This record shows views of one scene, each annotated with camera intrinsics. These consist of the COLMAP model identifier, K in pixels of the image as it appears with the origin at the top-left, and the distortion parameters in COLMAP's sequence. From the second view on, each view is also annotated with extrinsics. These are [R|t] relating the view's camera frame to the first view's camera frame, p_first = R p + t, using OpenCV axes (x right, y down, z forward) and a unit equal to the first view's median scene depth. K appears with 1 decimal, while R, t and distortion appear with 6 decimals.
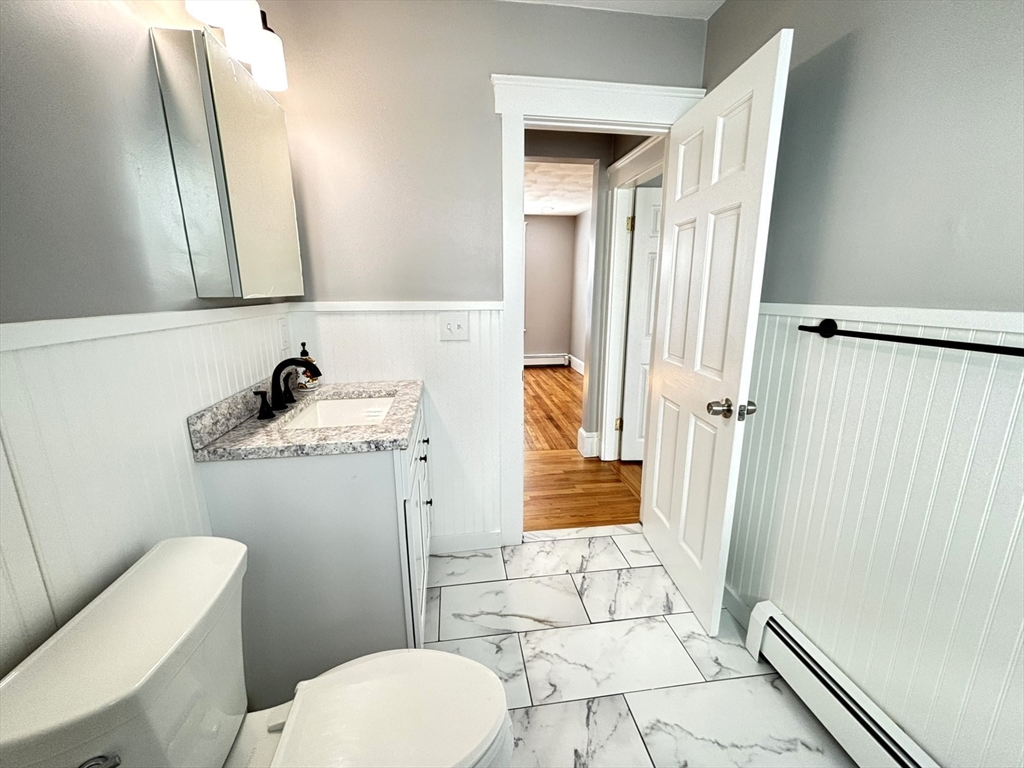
lens RADIAL K [[416.0, 0, 510.0], [0, 416.0, 383.4], [0, 0, 1]] dist [0.005864, 0.000905]
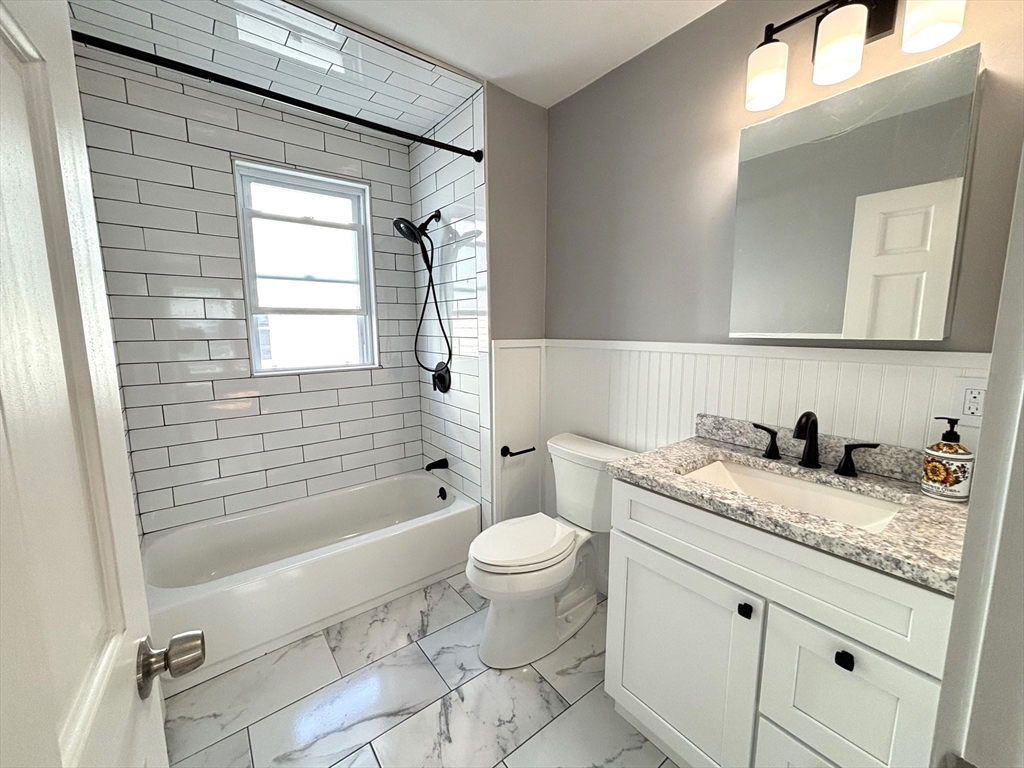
lens RADIAL K [[416.0, 0, 512.5], [0, 416.0, 383.2], [0, 0, 1]] dist [0.005864, 0.000905]
pose [[-0.866916, 0.076349, -0.492573, 0.482376], [-0.103112, 0.939356, 0.327074, -0.391436], [0.487673, 0.334336, -0.806470, 1.637768]]
